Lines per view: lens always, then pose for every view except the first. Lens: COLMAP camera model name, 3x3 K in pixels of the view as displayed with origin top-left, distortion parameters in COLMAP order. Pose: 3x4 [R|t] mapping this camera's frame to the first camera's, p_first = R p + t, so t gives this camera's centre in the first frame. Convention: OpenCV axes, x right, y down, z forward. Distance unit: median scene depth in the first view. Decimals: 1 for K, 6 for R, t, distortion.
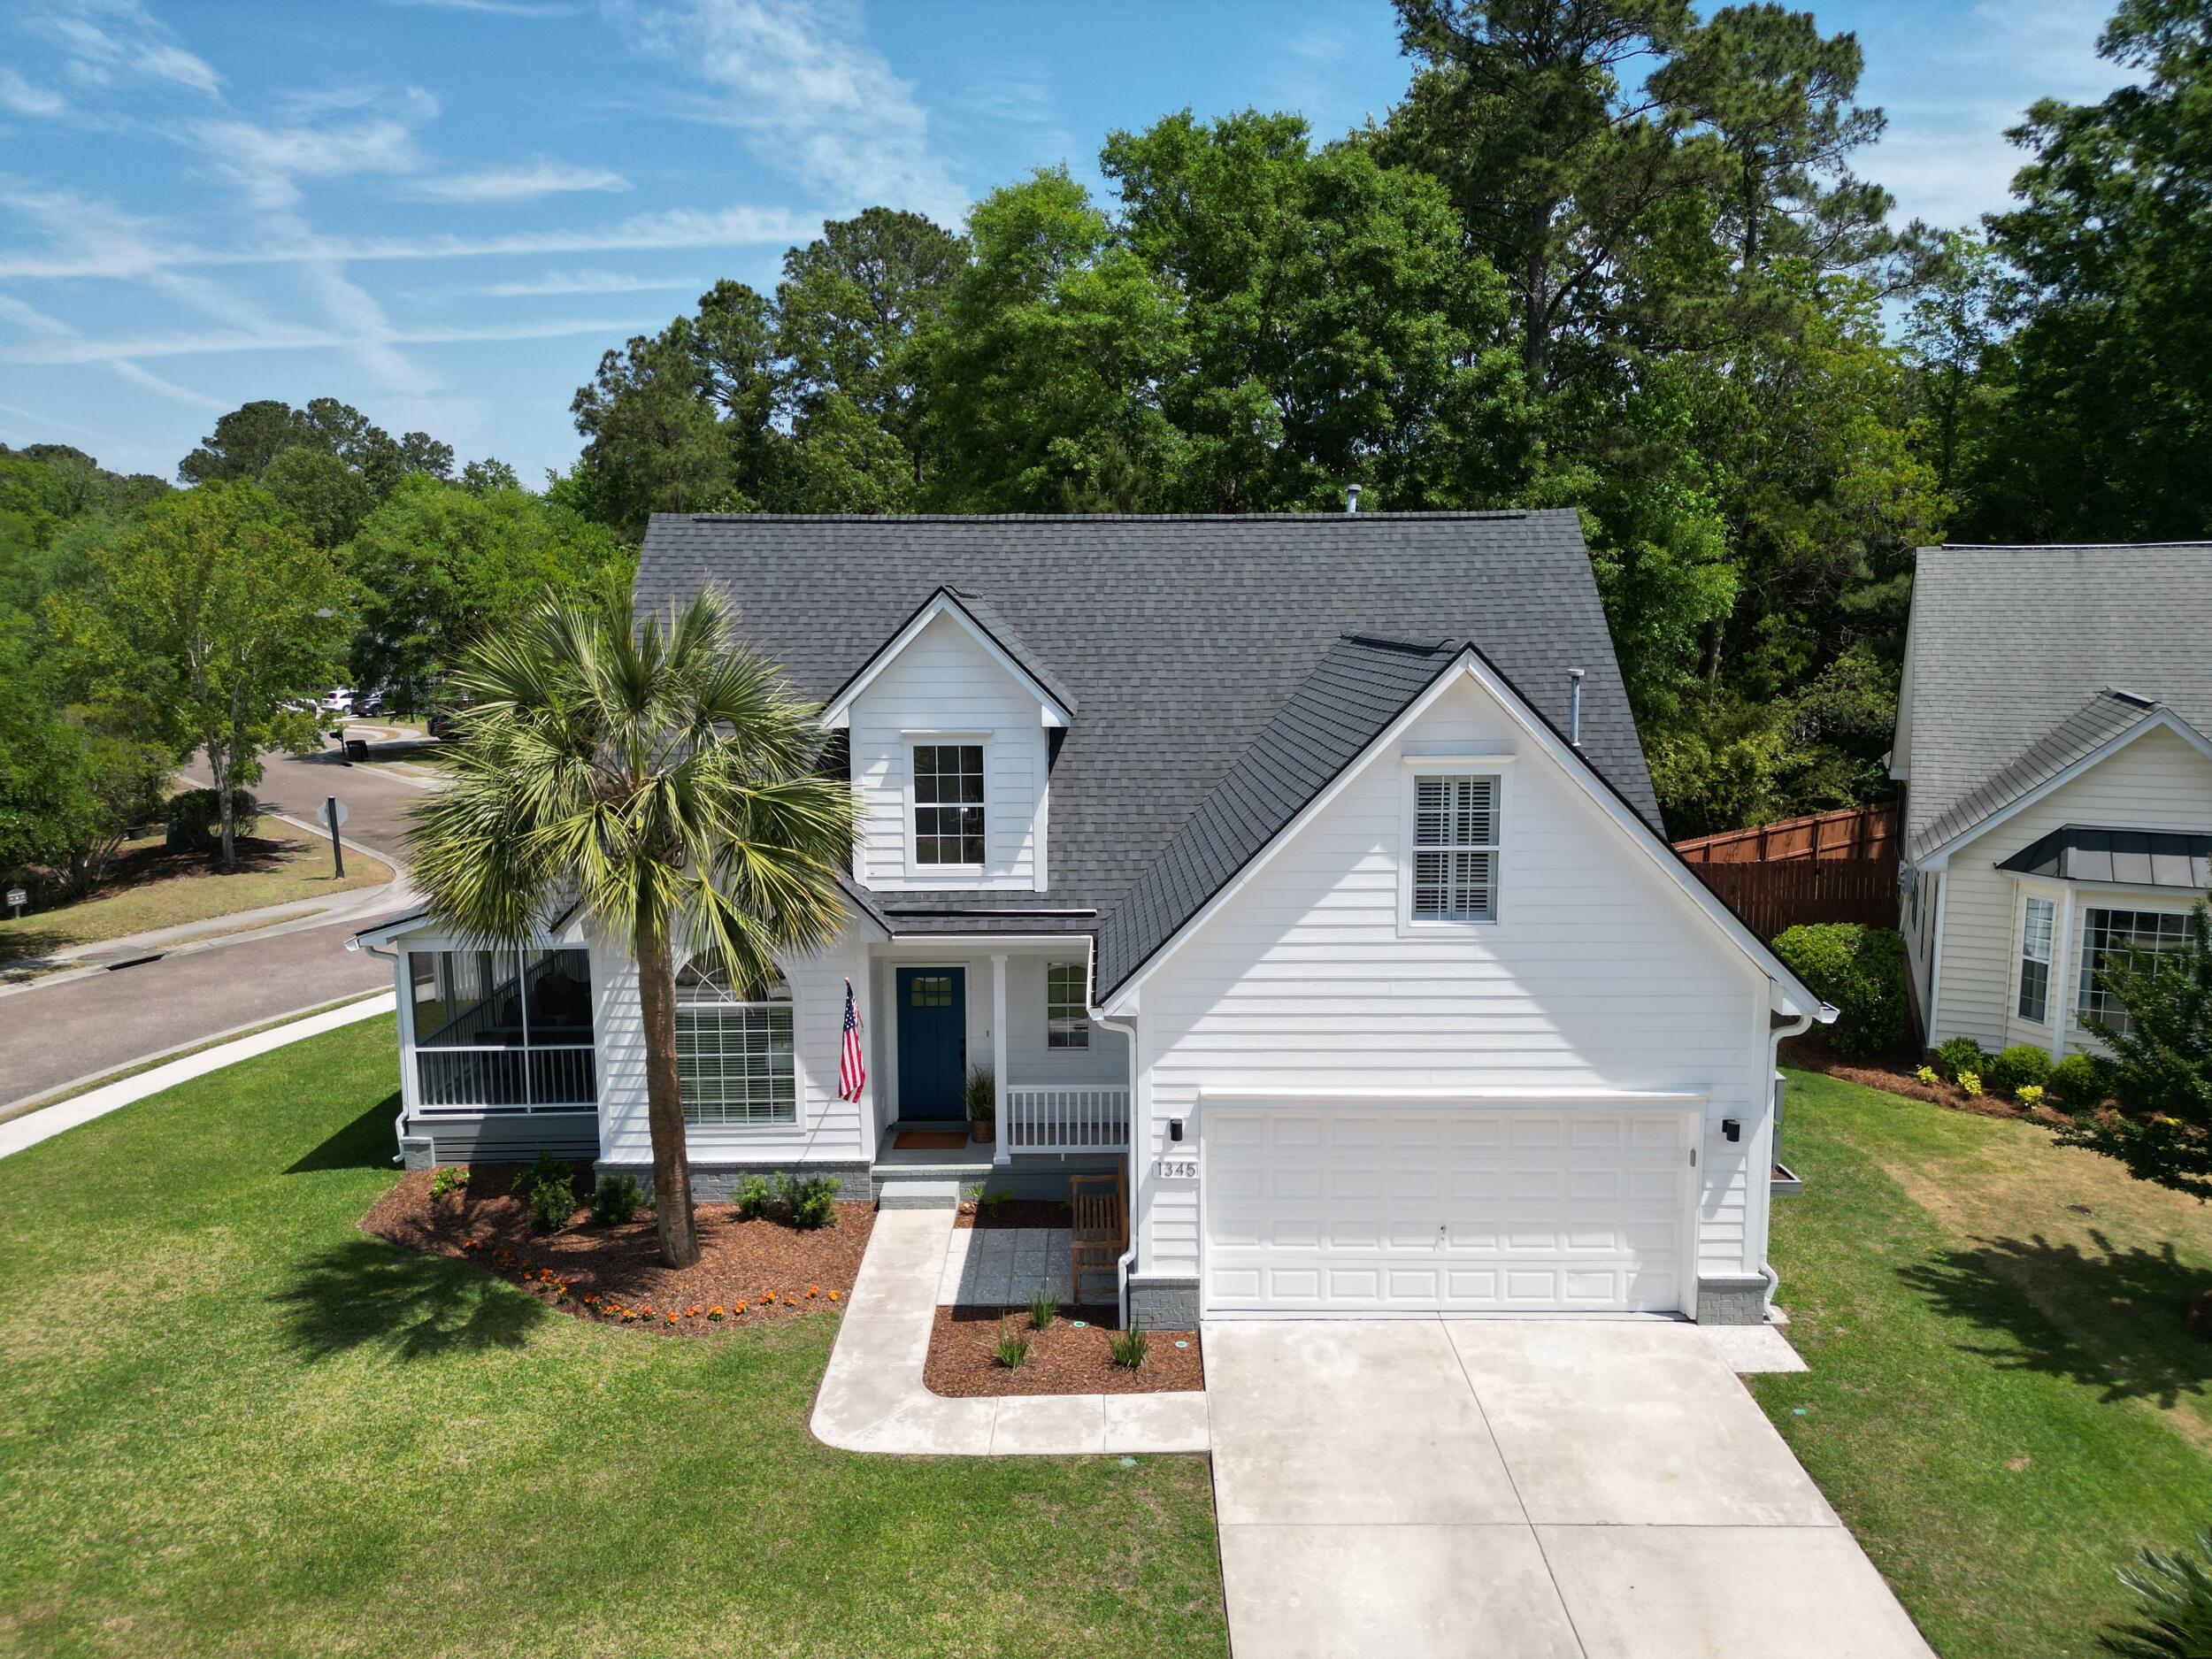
lens RADIAL K [[1559.2, 0, 1098.5], [0, 1559.2, 826.7], [0, 0, 1]] dist [0.040863, -0.035205]
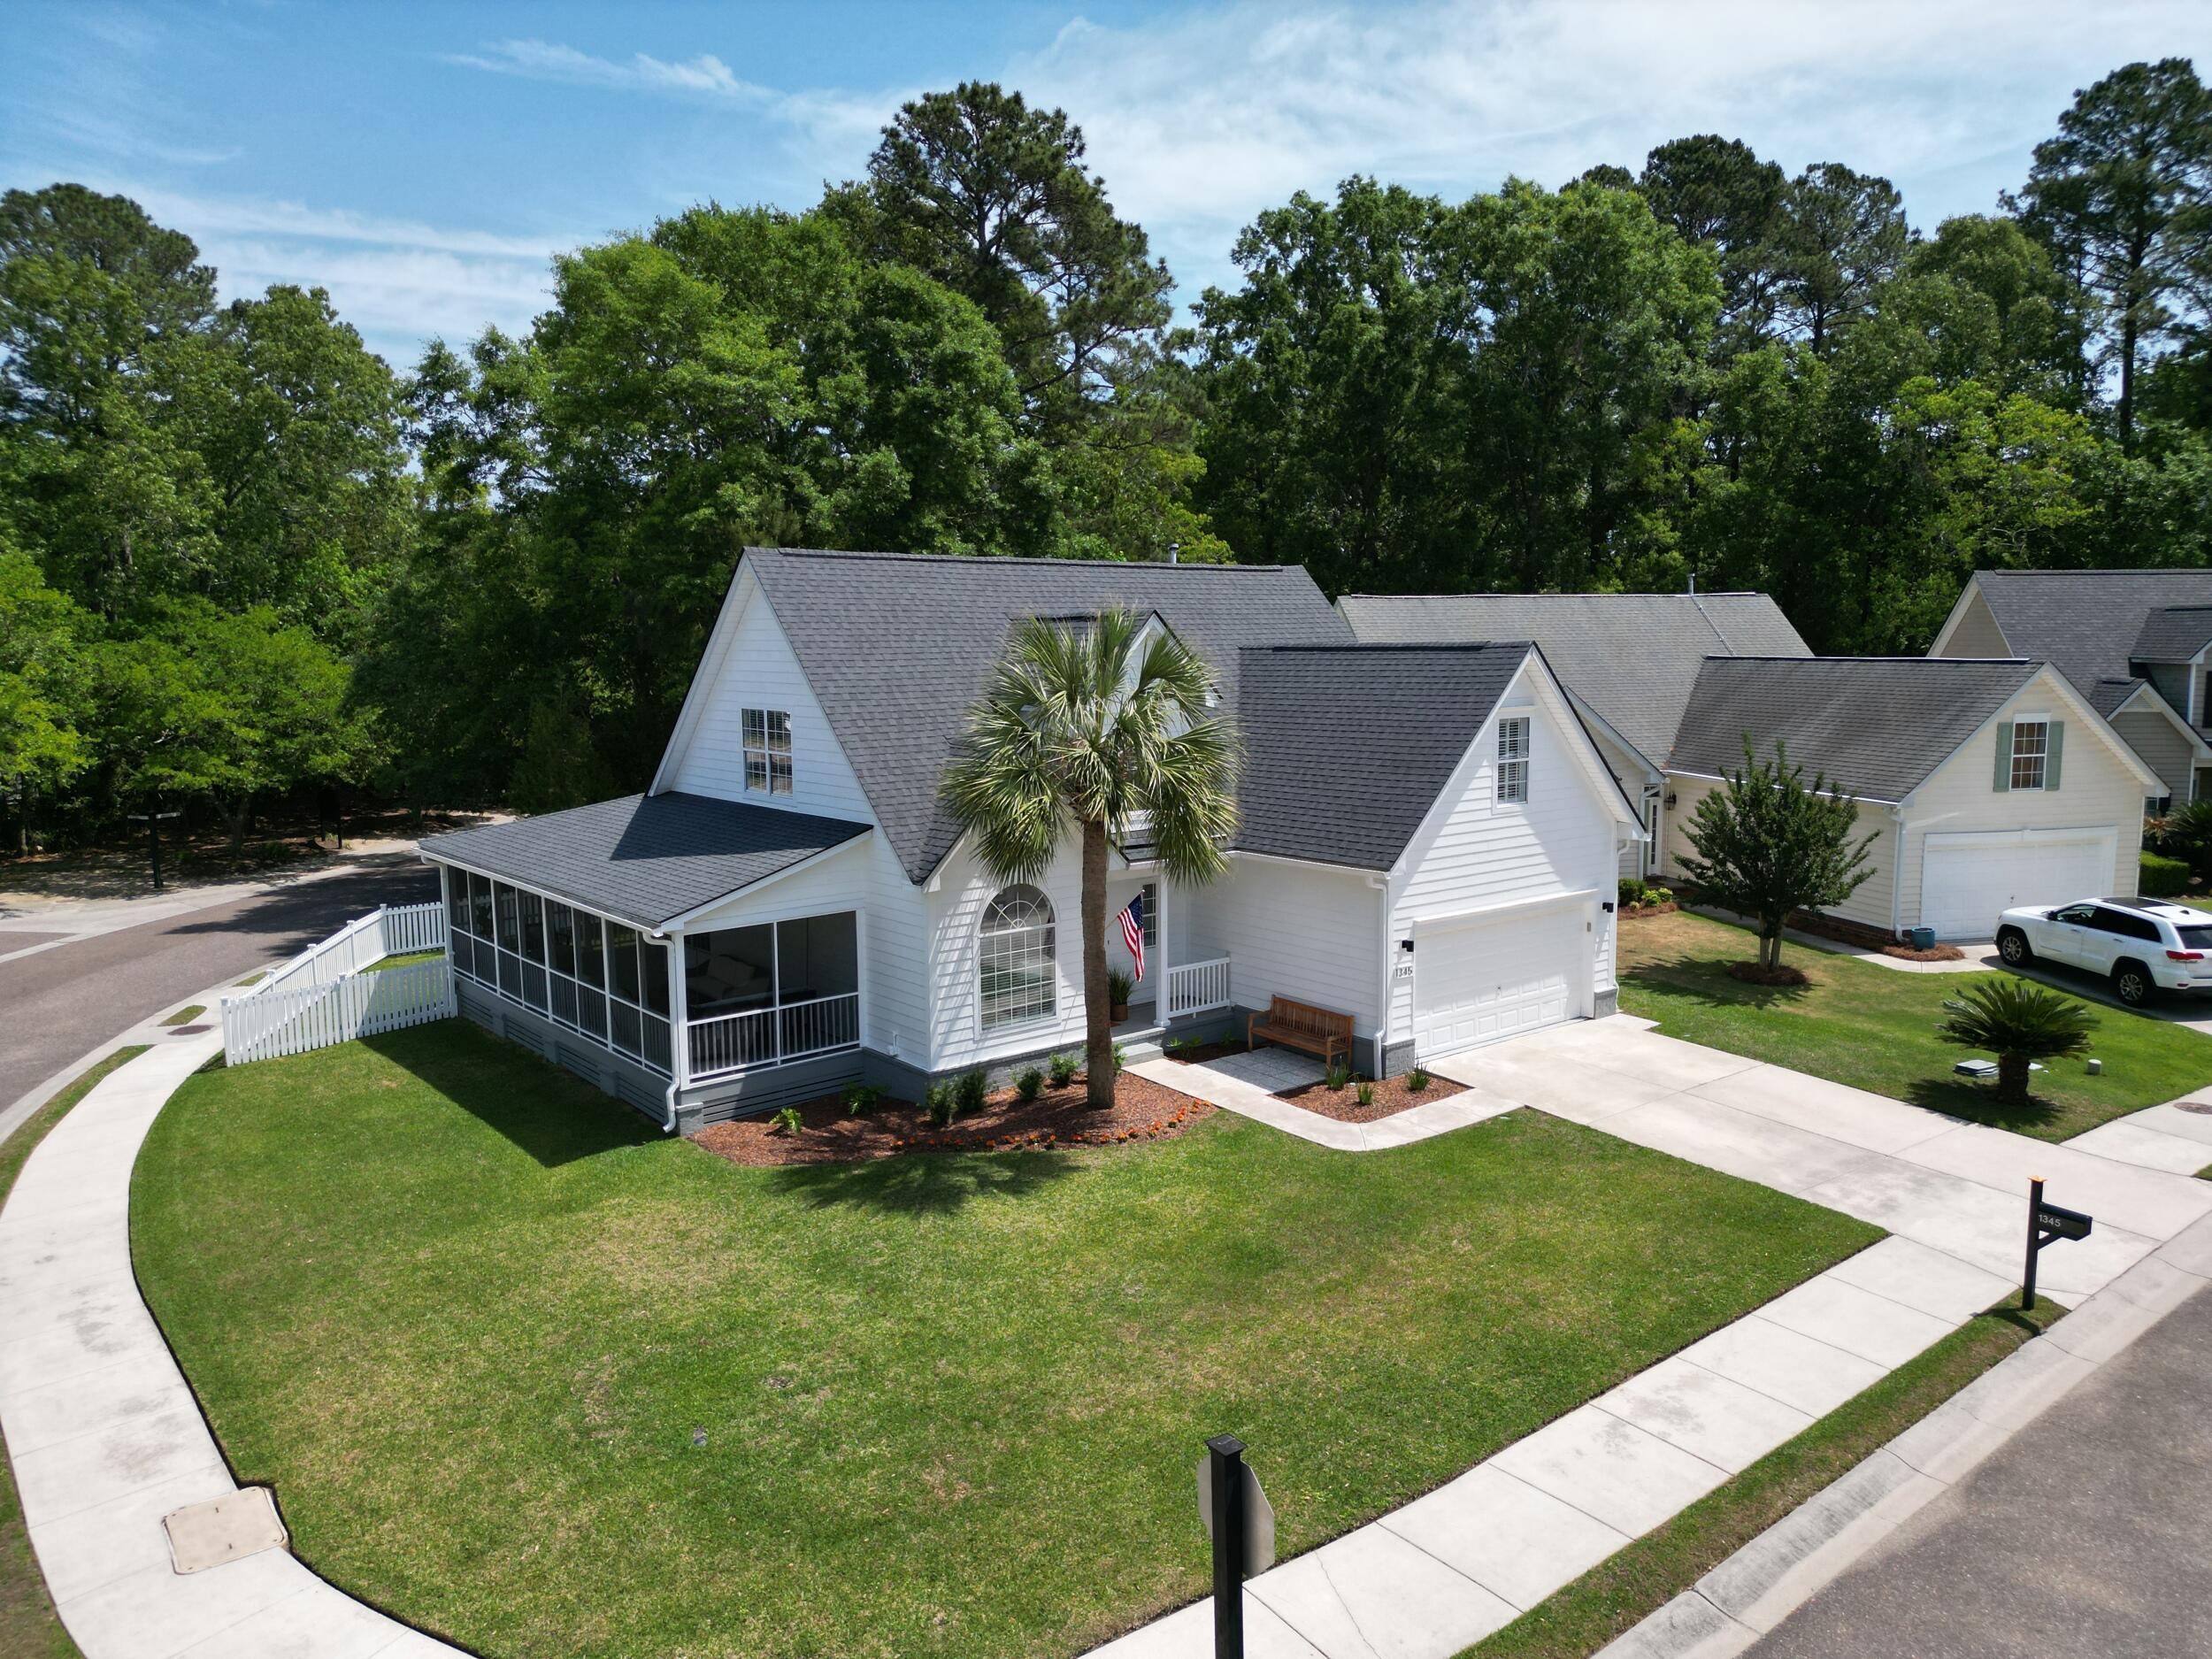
lens RADIAL K [[1559.2, 0, 1102.3], [0, 1559.2, 823.8], [0, 0, 1]] dist [0.040863, -0.035205]
pose [[0.780108, -0.075732, 0.621045, -1.125342], [0.095153, 0.995461, 0.001866, 0.034501], [-0.618367, 0.057638, 0.783773, -0.071484]]
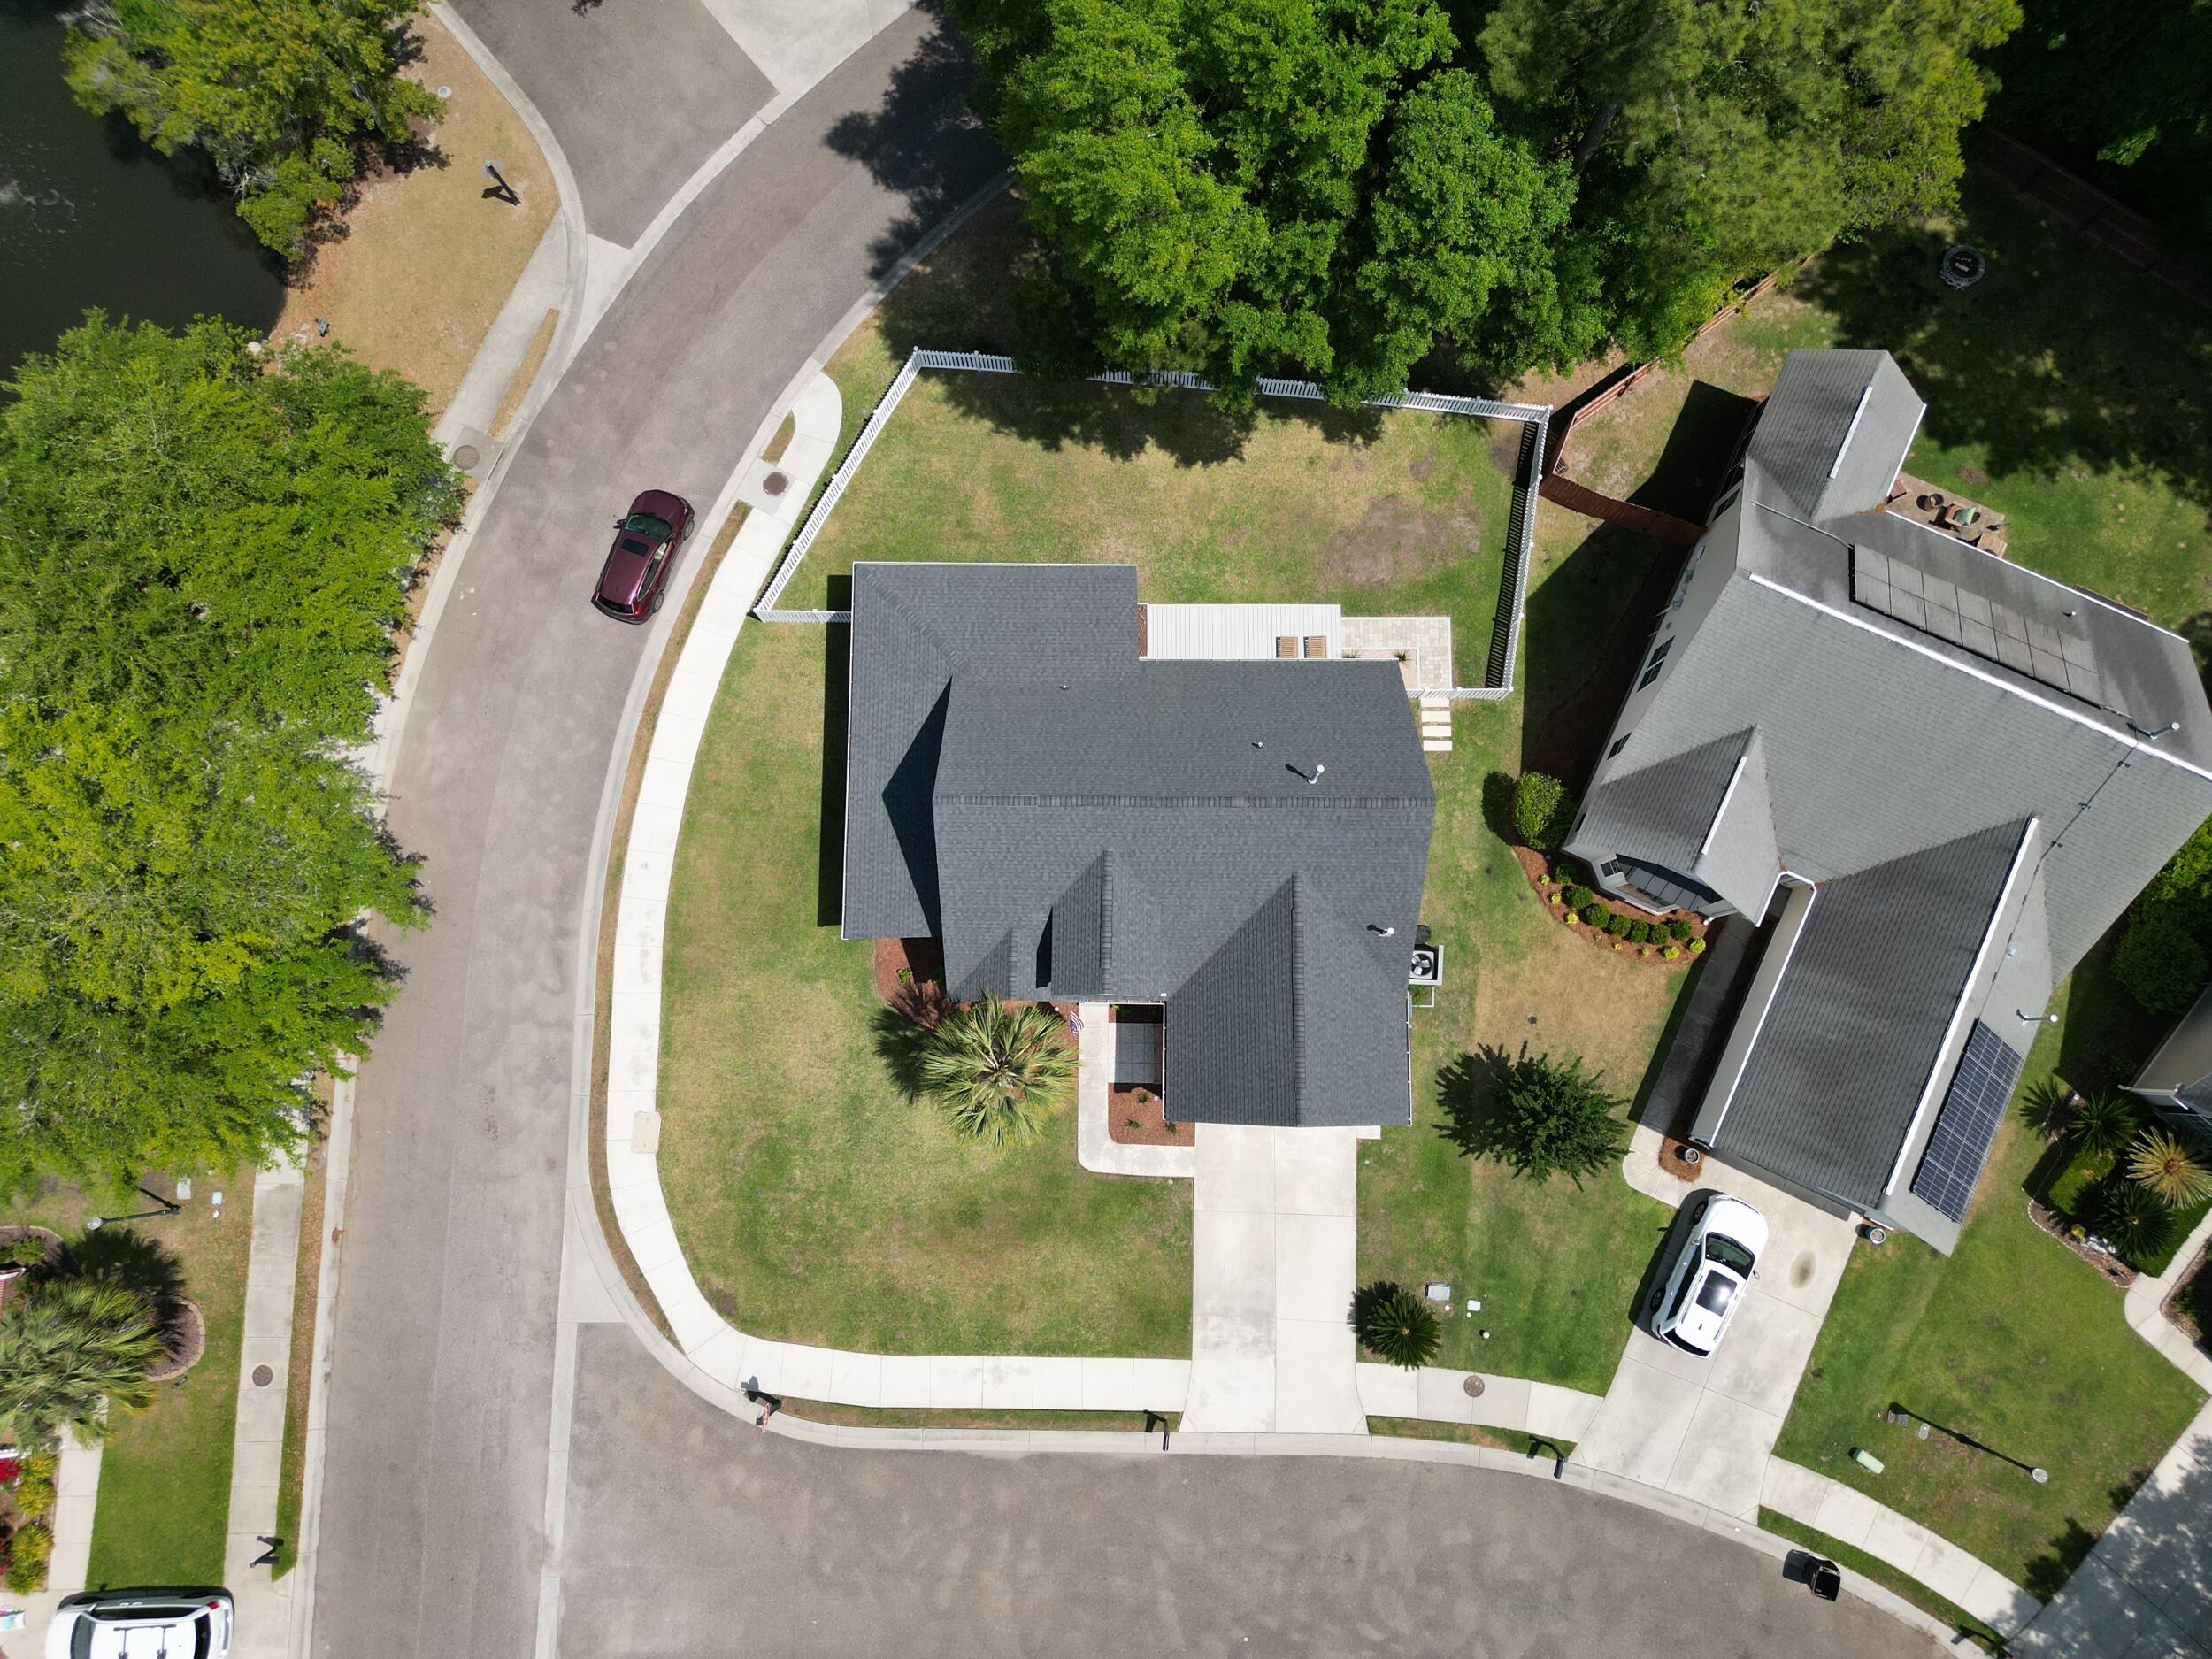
lens RADIAL K [[1559.2, 0, 1105.4], [0, 1559.2, 834.9], [0, 0, 1]] dist [0.040863, -0.035205]
pose [[0.999922, 0.011331, -0.005329, -0.099643], [0.001632, 0.304063, 0.952651, -2.686466], [0.012415, -0.952585, 0.304020, 0.551960]]
